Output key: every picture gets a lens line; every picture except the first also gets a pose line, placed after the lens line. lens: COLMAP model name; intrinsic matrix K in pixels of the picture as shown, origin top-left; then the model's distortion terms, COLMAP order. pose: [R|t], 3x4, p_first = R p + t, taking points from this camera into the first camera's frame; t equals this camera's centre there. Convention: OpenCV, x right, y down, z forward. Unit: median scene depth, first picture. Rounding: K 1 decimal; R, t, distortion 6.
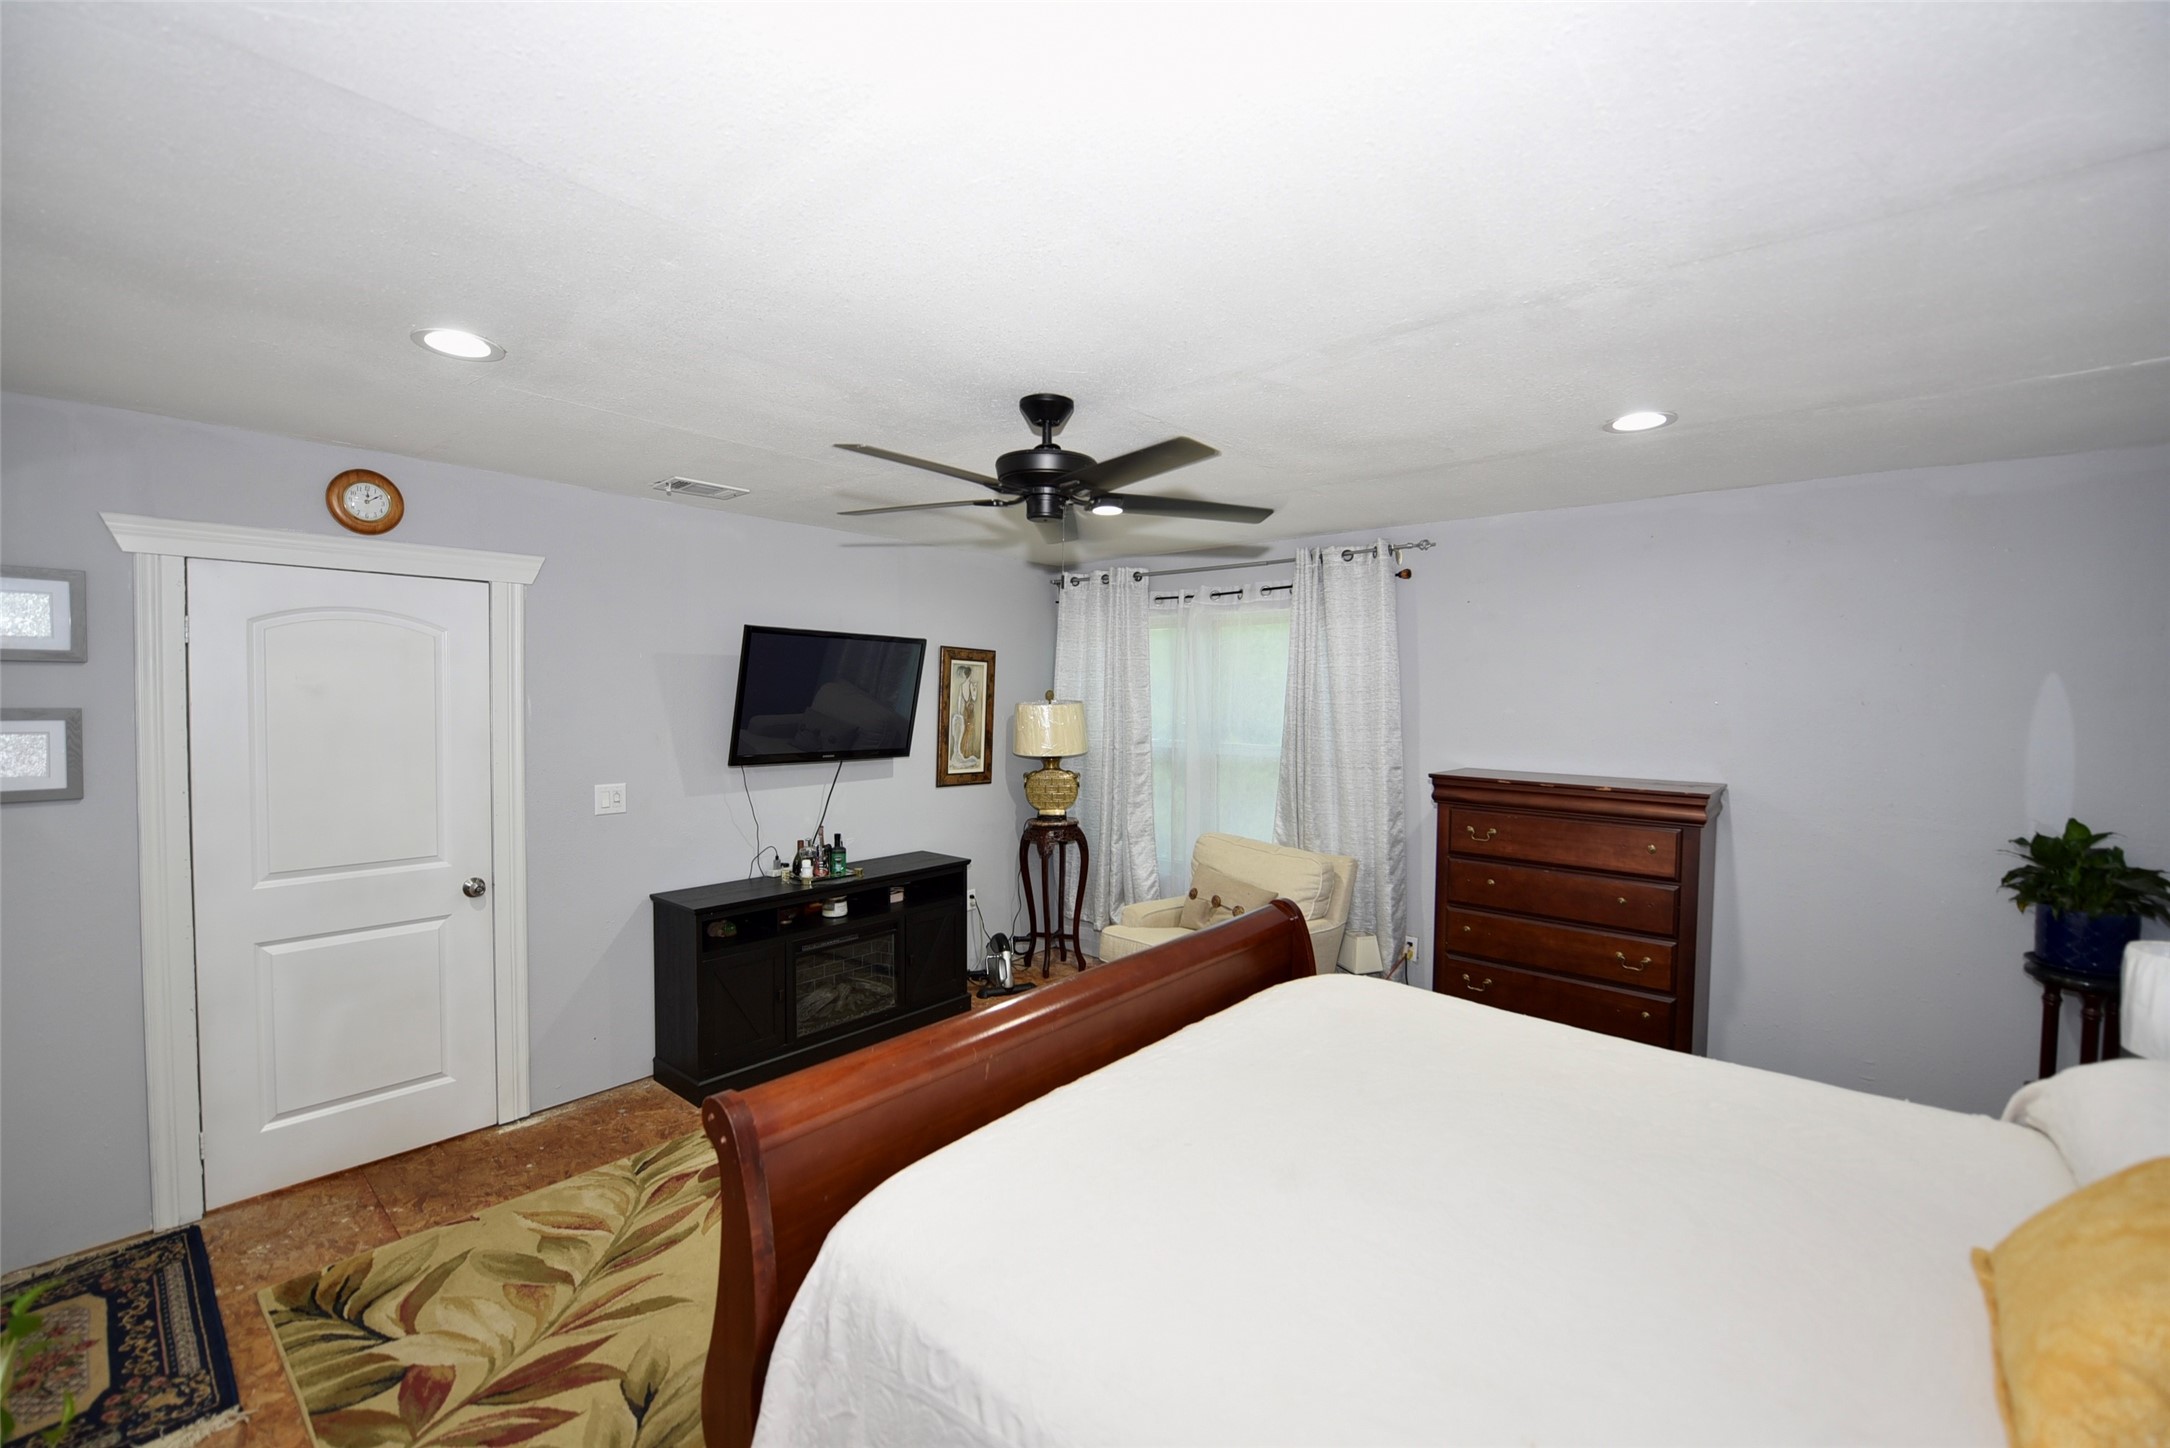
lens RADIAL K [[890.2, 0, 1085.0], [0, 890.2, 724.0], [0, 0, 1]] dist [-0.000627, -0.000081]
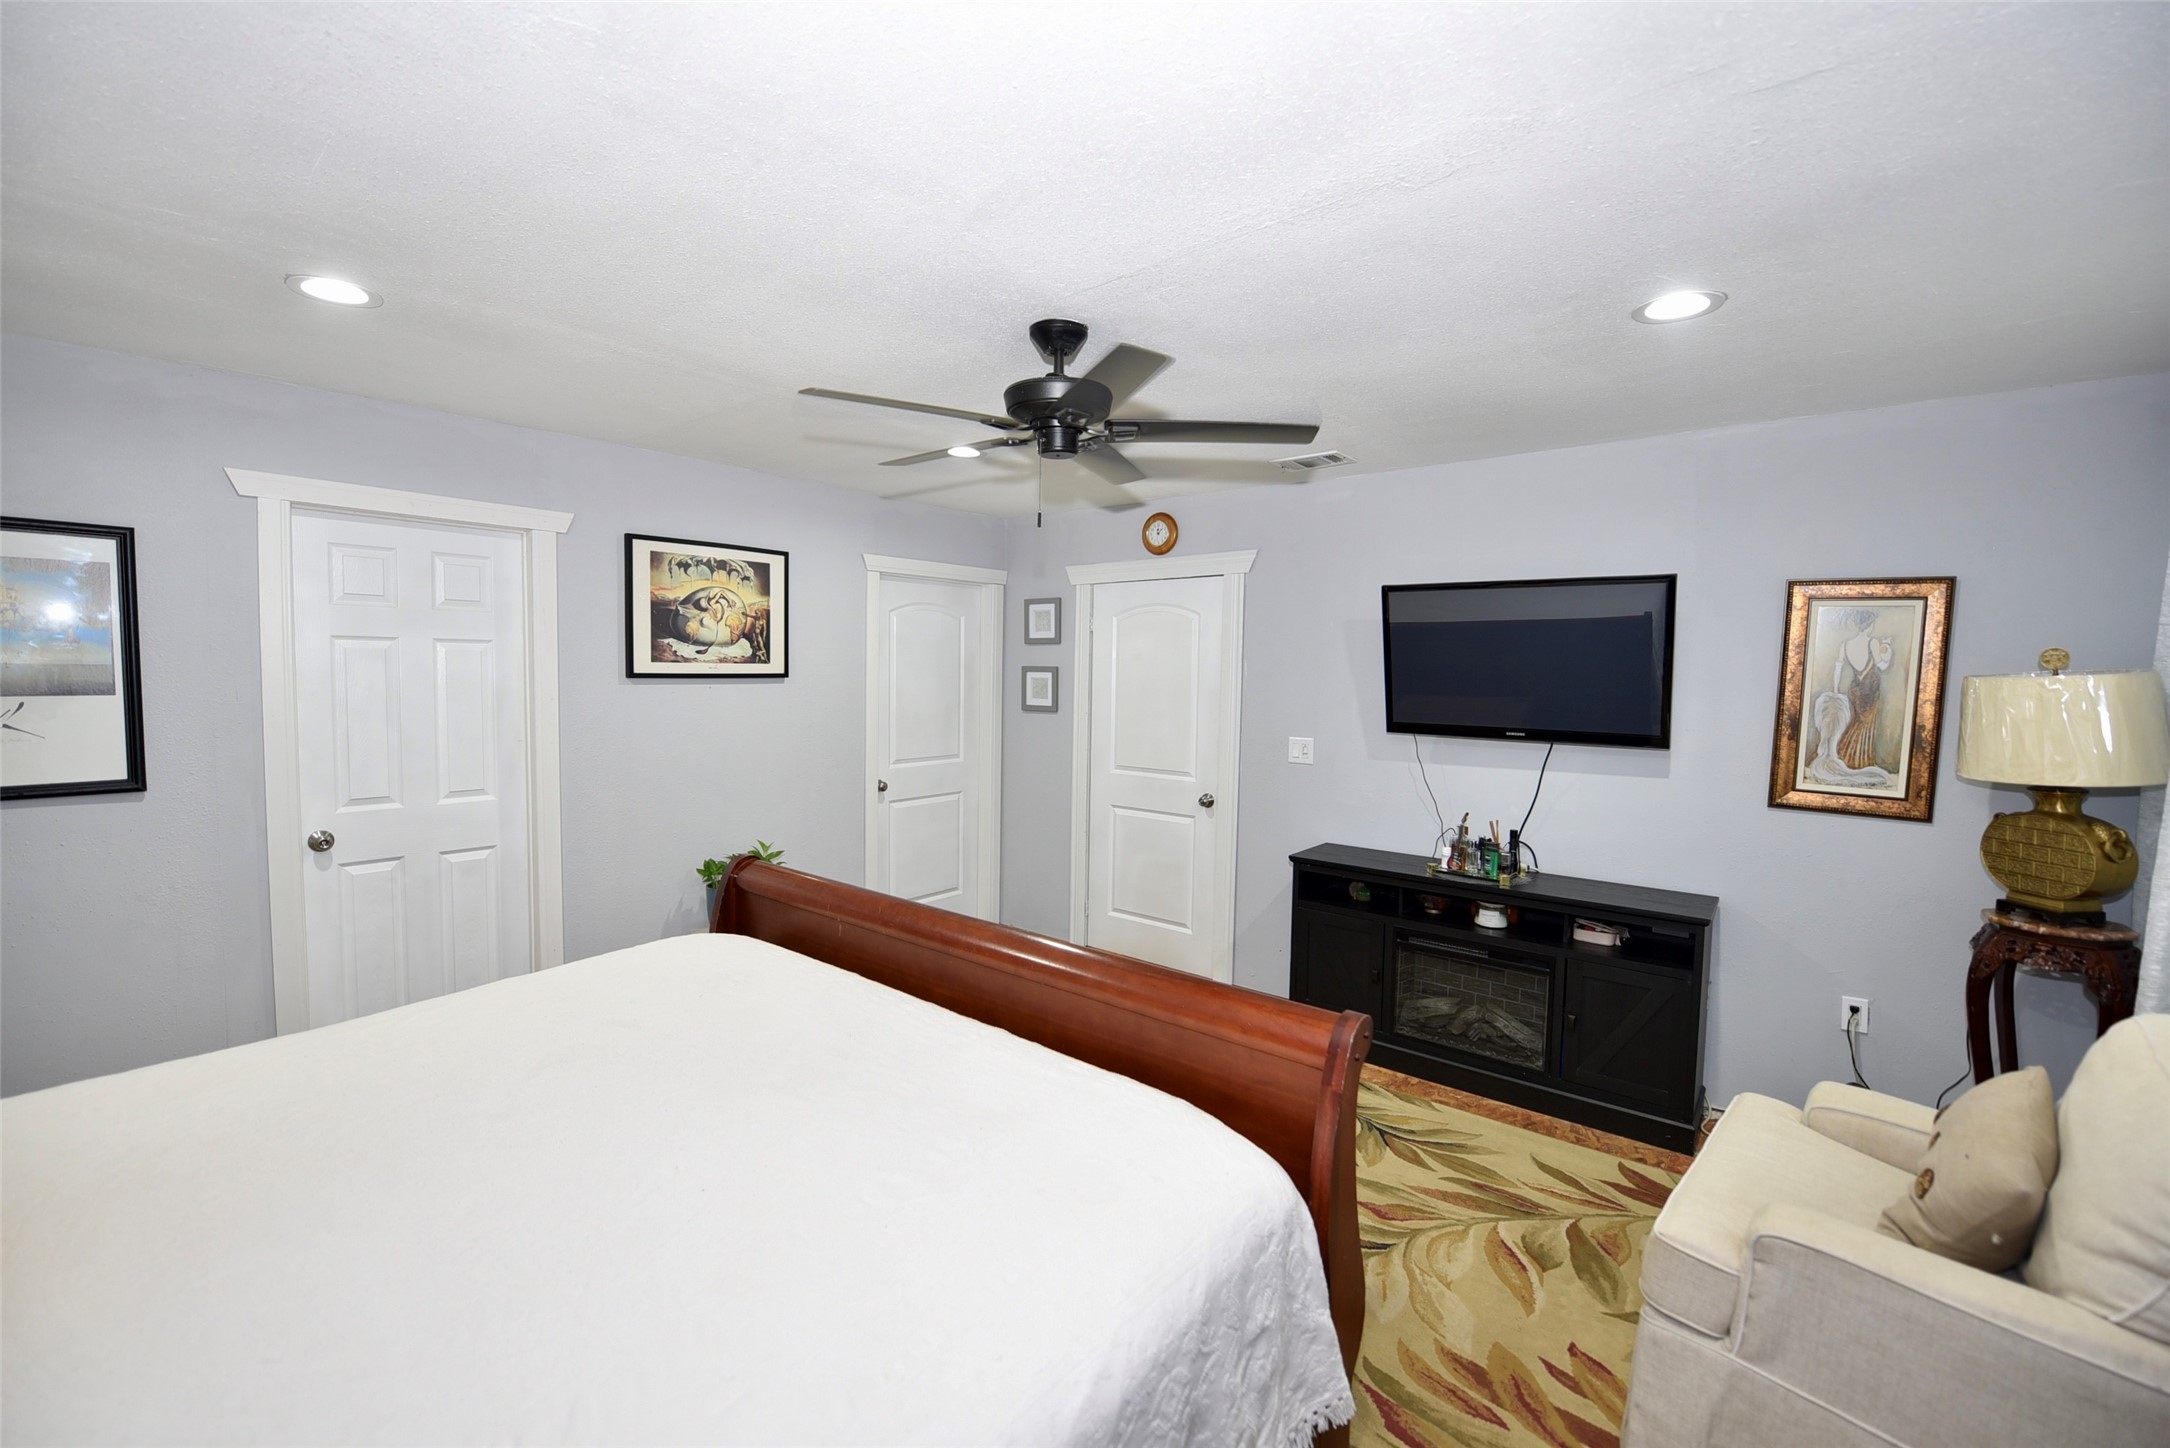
lens RADIAL K [[936.1, 0, 1085.0], [0, 936.1, 724.0], [0, 0, 1]] dist [-0.000196, -0.000052]
pose [[0.016457, 0.042715, -0.998952, 0.726156], [-0.053109, 0.997714, 0.041787, 0.015828], [0.998453, 0.052366, 0.018688, 0.758960]]
